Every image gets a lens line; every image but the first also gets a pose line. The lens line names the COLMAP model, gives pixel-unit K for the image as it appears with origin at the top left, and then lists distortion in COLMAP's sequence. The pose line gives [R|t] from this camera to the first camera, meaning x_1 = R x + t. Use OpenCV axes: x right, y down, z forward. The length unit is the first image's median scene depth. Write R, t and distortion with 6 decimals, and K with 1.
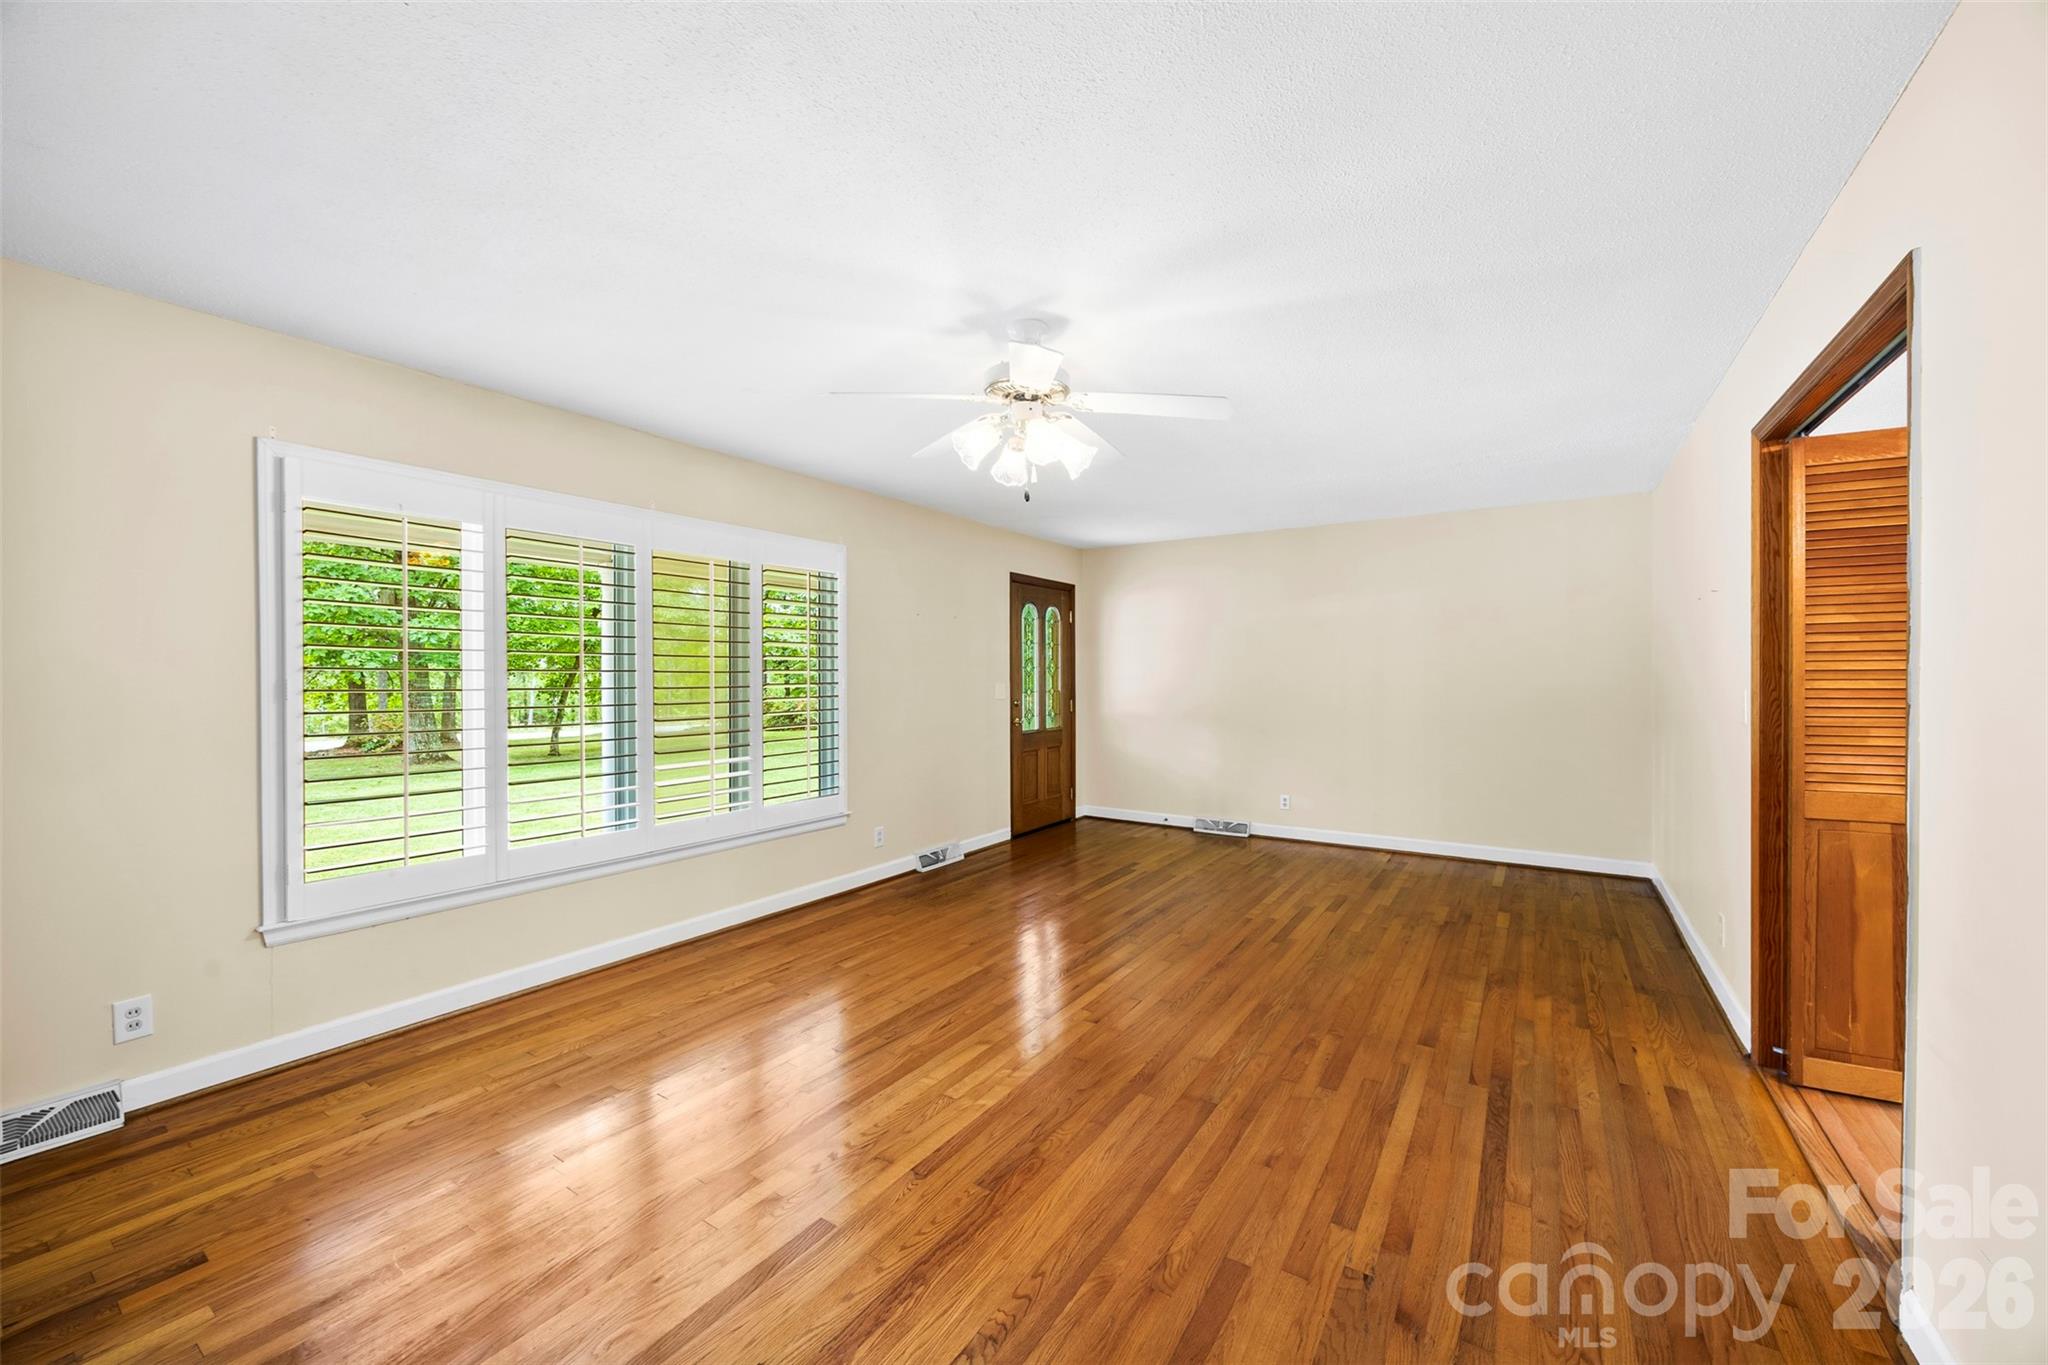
lens RADIAL K [[794.2, 0, 1017.6], [0, 794.2, 677.3], [0, 0, 1]] dist [-0.004581, 0.001742]
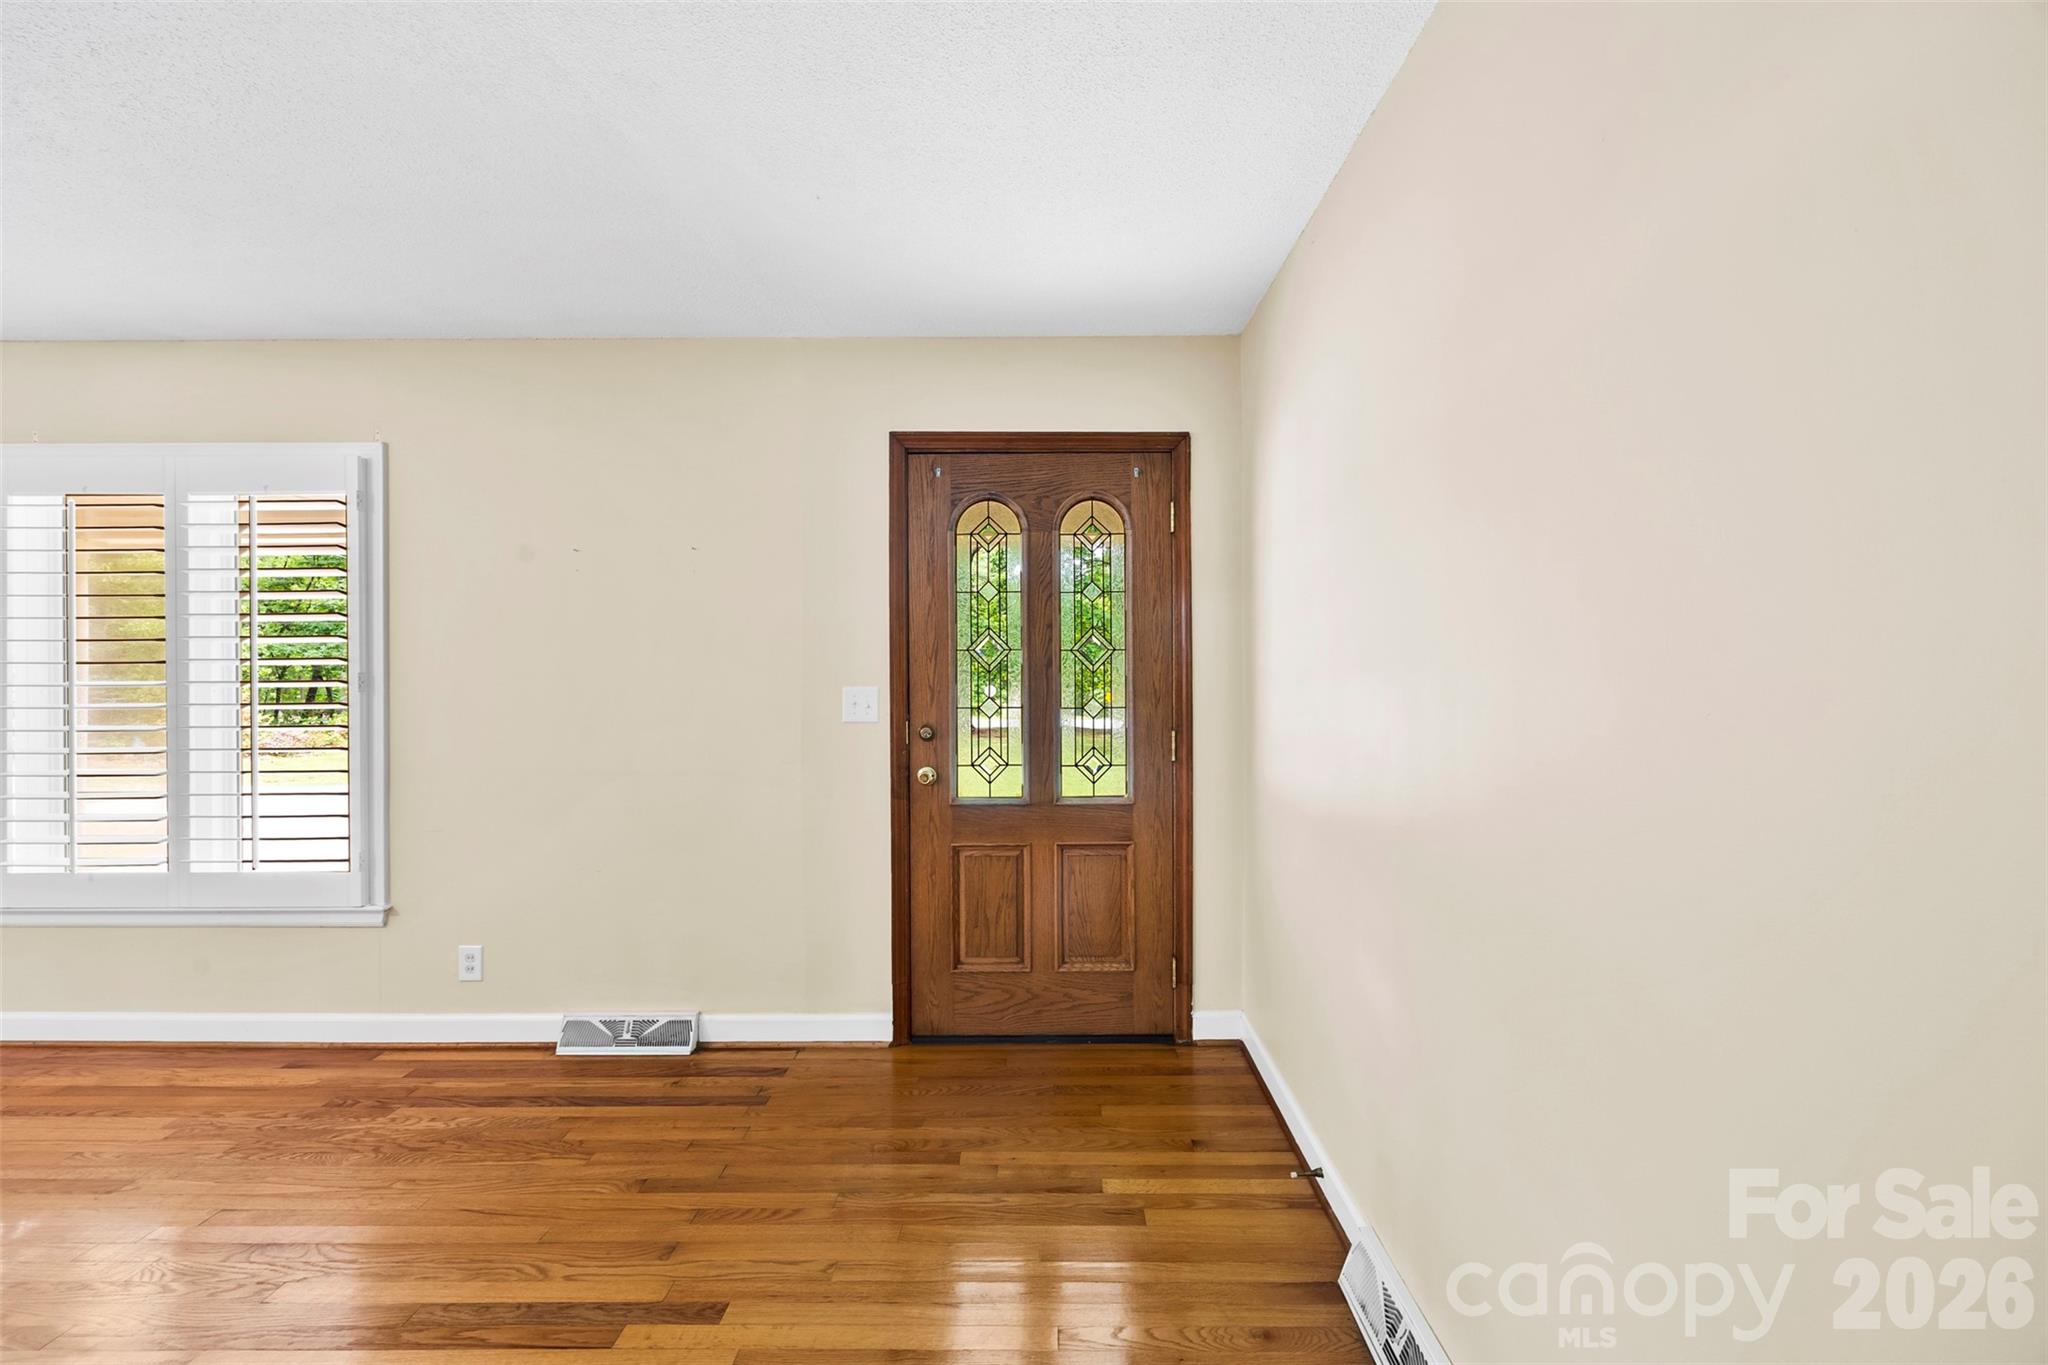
lens RADIAL K [[794.2, 0, 1033.4], [0, 794.2, 673.0], [0, 0, 1]] dist [-0.004581, 0.001742]
pose [[0.544915, 0.001232, -0.838490, 0.402009], [-0.001556, 0.999999, 0.000458, -0.000484], [0.838490, 0.001055, 0.544917, 0.829439]]
